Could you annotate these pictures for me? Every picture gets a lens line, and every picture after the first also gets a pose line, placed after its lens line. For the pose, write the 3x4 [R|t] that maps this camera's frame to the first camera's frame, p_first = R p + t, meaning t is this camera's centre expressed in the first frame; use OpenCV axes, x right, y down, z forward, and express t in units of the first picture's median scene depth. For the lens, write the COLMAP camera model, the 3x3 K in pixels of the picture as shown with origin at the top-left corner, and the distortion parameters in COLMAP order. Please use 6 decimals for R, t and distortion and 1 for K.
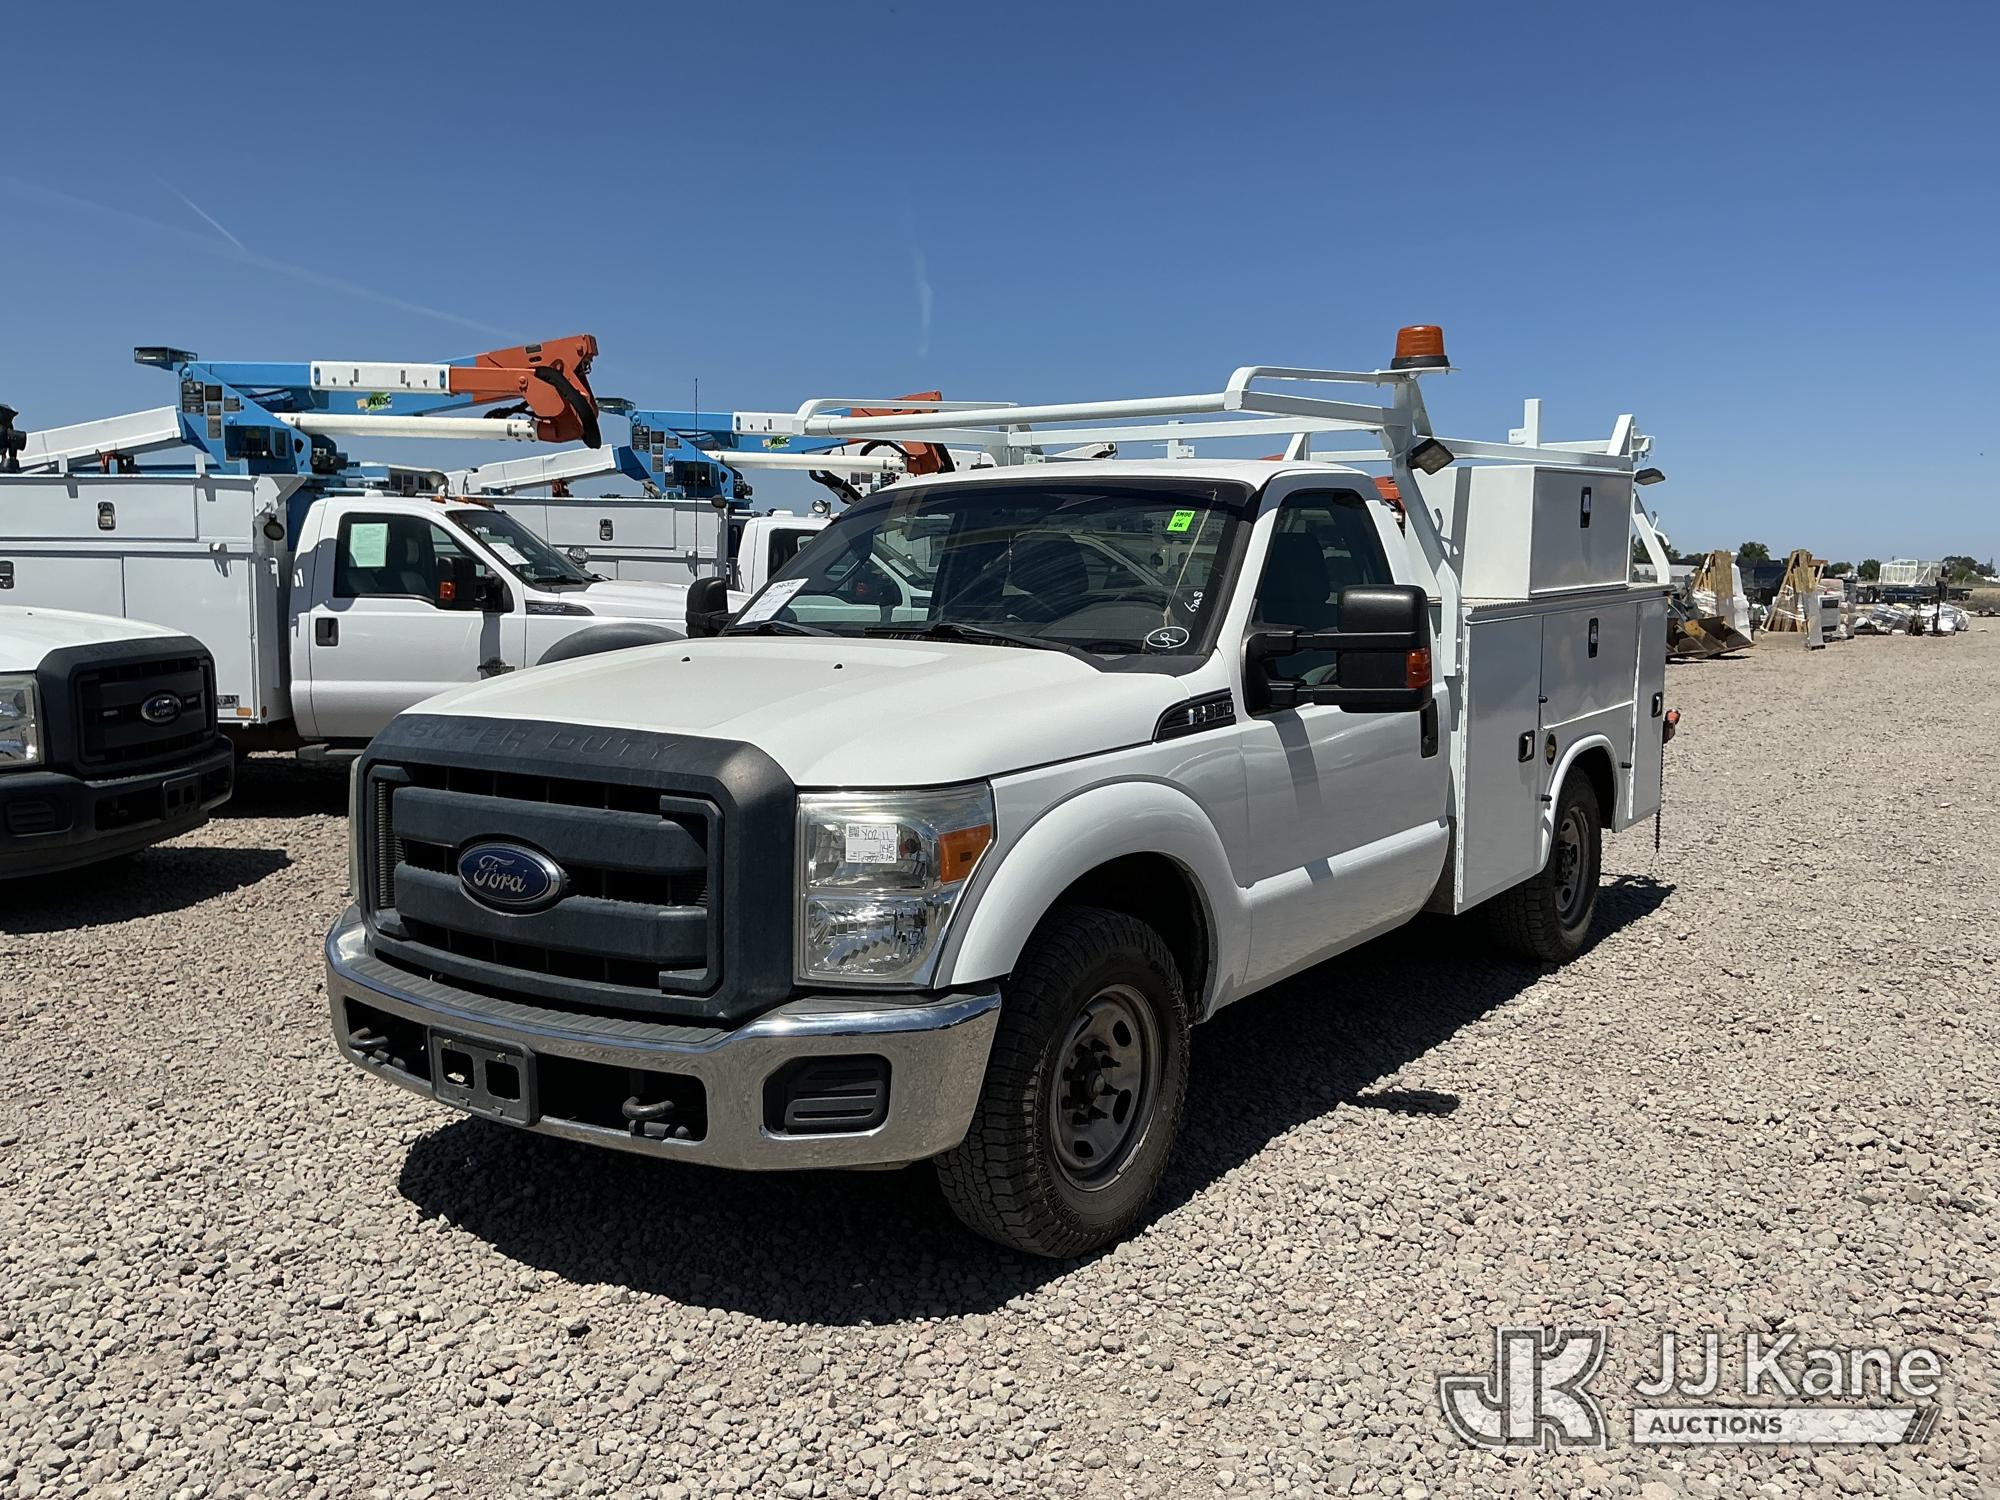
lens RADIAL K [[1711.8, 0, 985.4], [0, 1711.8, 729.0], [0, 0, 1]] dist [0.088861, 0.009012]
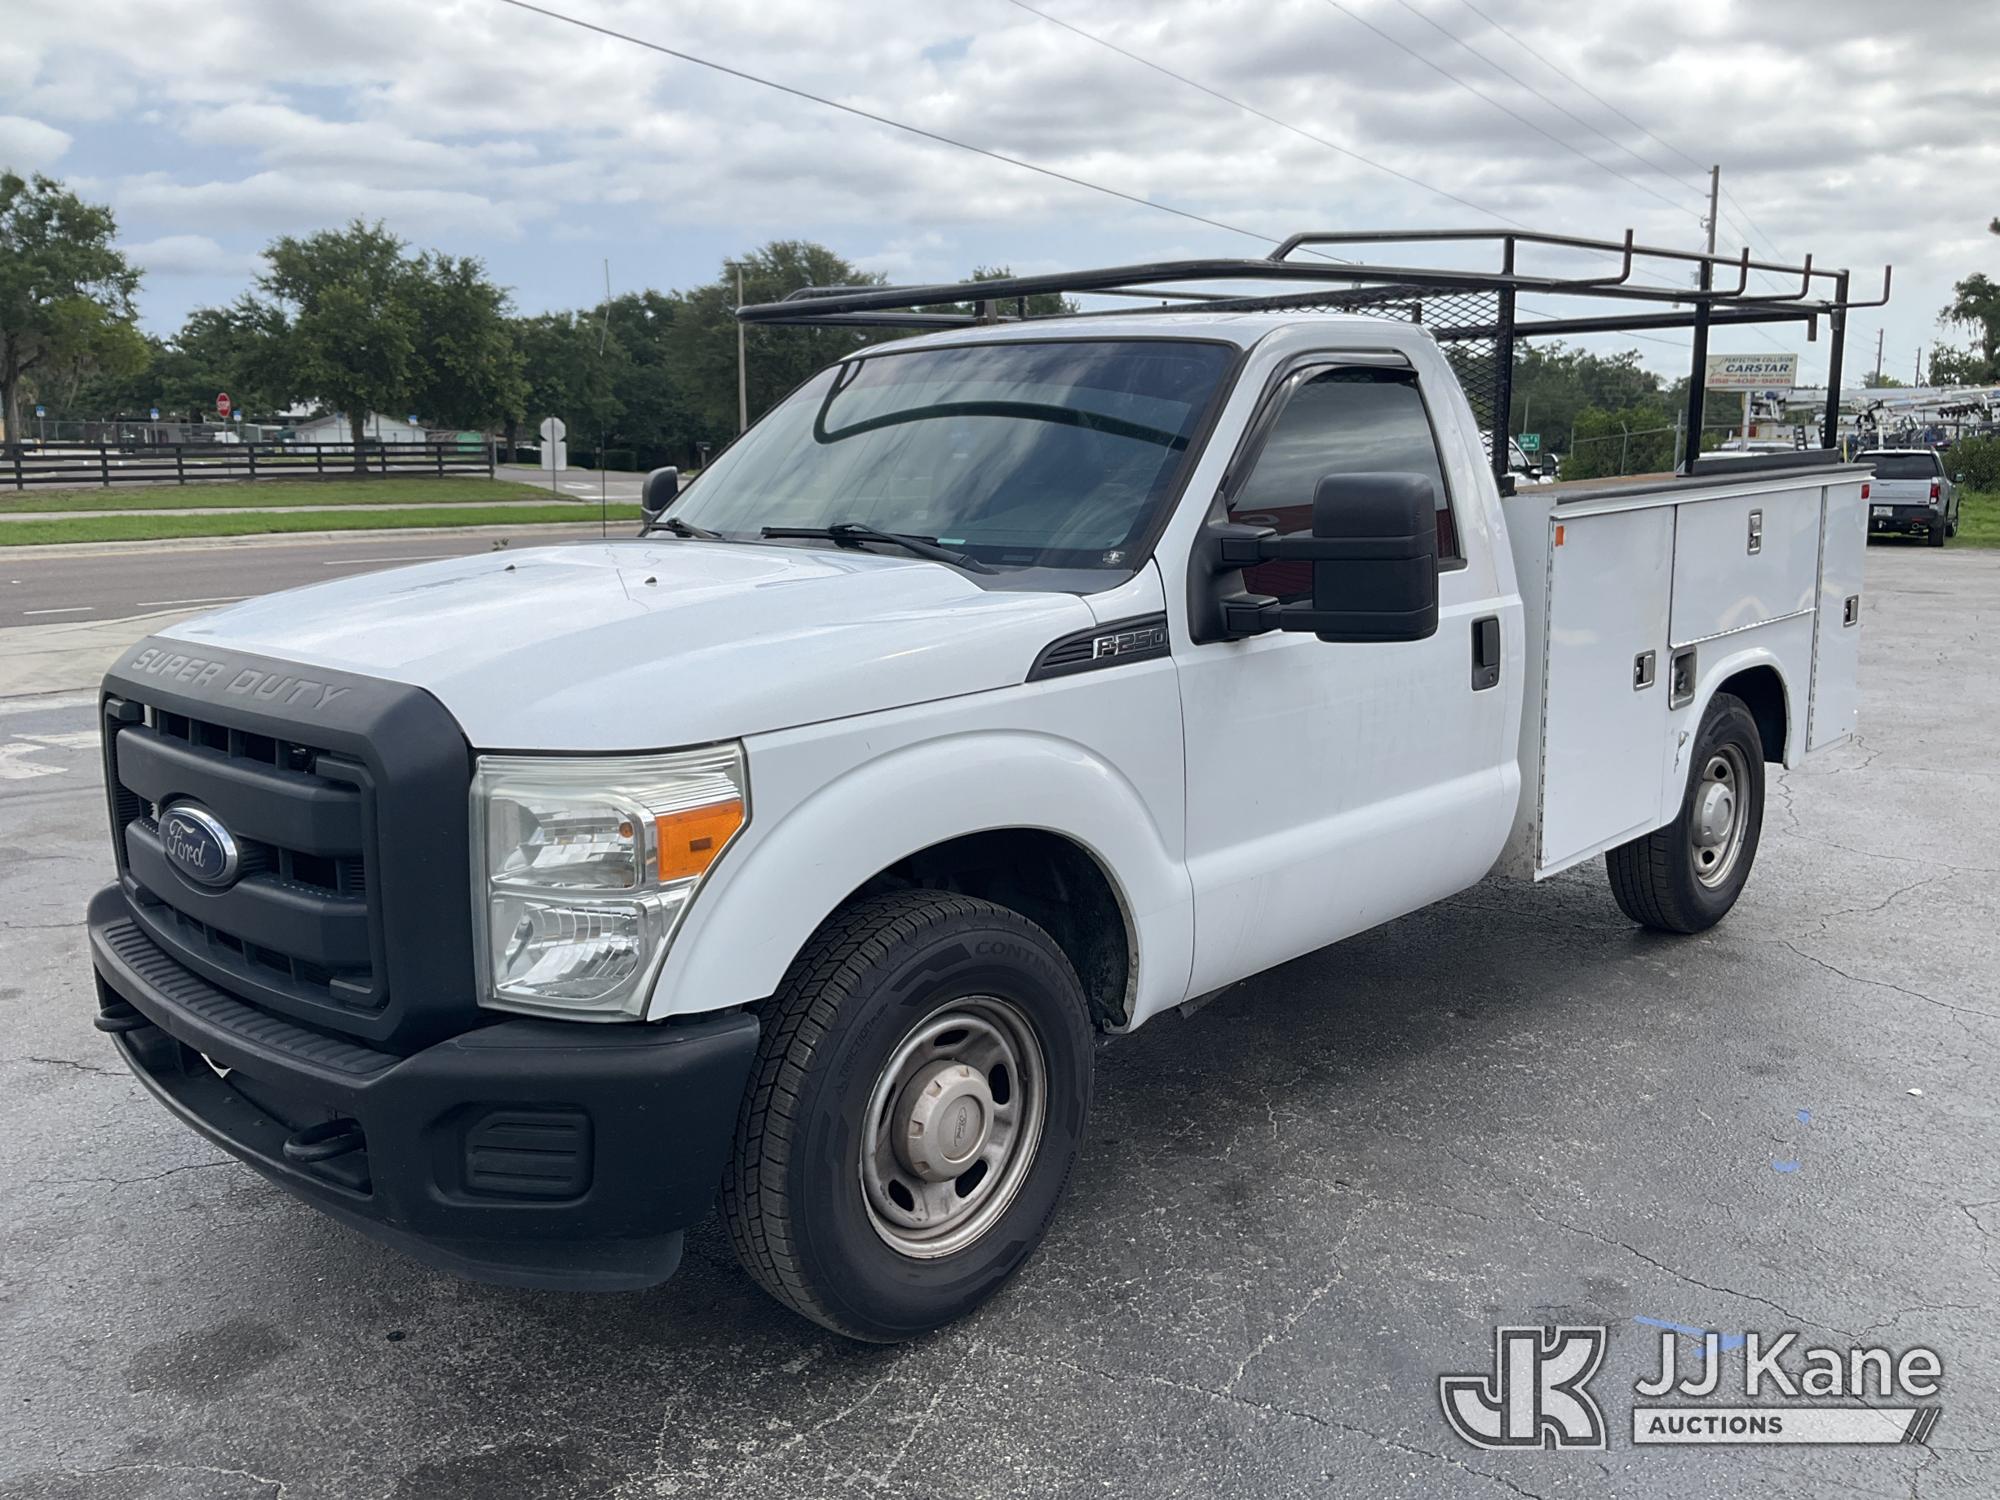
lens RADIAL K [[1711.8, 0, 994.6], [0, 1711.8, 745.3], [0, 0, 1]] dist [0.088861, 0.009012]
pose [[0.990156, 0.015340, -0.139125, 0.191322], [-0.004167, 0.996767, 0.080243, -0.026665], [0.139906, -0.078874, 0.987018, 0.239399]]
